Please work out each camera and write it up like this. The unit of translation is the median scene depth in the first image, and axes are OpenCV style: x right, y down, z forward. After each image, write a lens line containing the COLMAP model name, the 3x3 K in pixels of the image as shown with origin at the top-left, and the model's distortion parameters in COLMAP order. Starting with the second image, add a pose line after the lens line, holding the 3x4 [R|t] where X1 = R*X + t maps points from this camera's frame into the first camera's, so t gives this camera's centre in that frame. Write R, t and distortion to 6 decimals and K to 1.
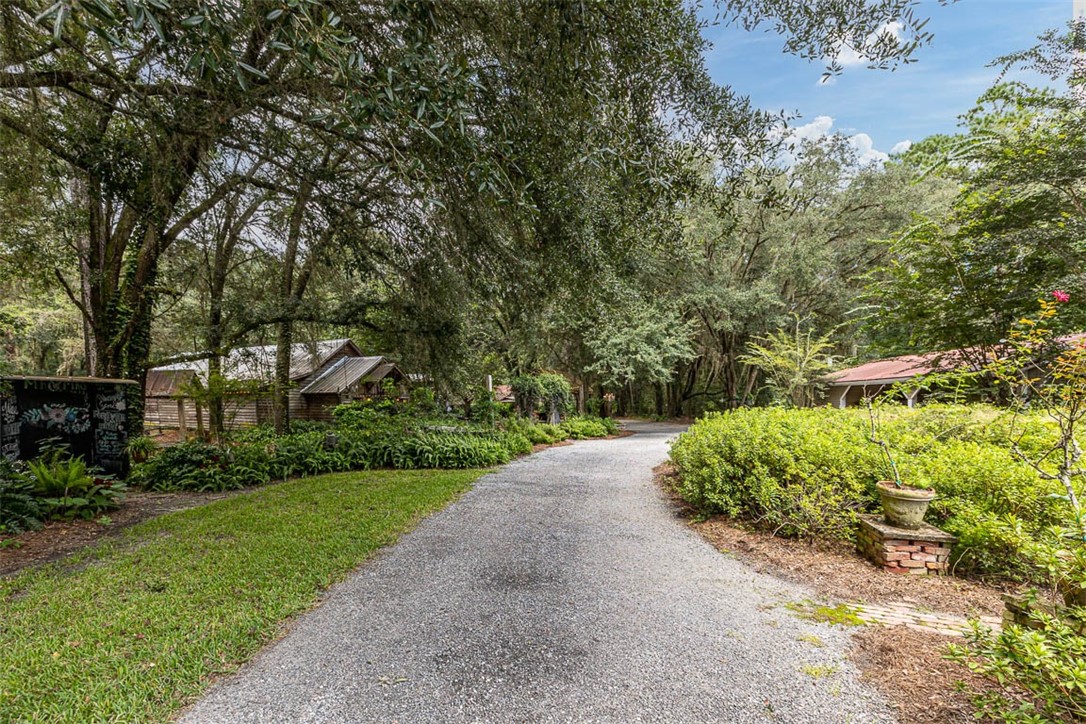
lens RADIAL K [[469.1, 0, 542.5], [0, 469.1, 362.2], [0, 0, 1]] dist [0.003395, 0.000298]
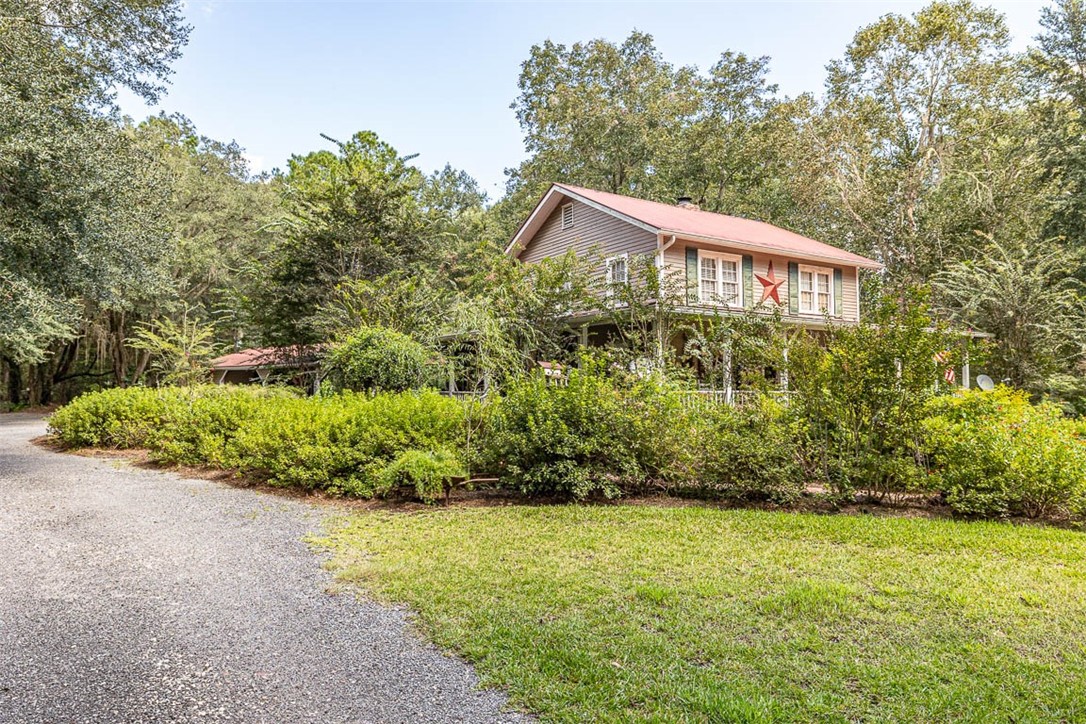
lens RADIAL K [[696.5, 0, 542.5], [0, 696.5, 364.6], [0, 0, 1]] dist [0.003824, 0.000960]
pose [[0.616145, 0.021203, 0.787347, -0.215252], [-0.064077, 0.997673, 0.023276, -0.051247], [-0.785022, -0.064792, 0.616071, -0.650765]]
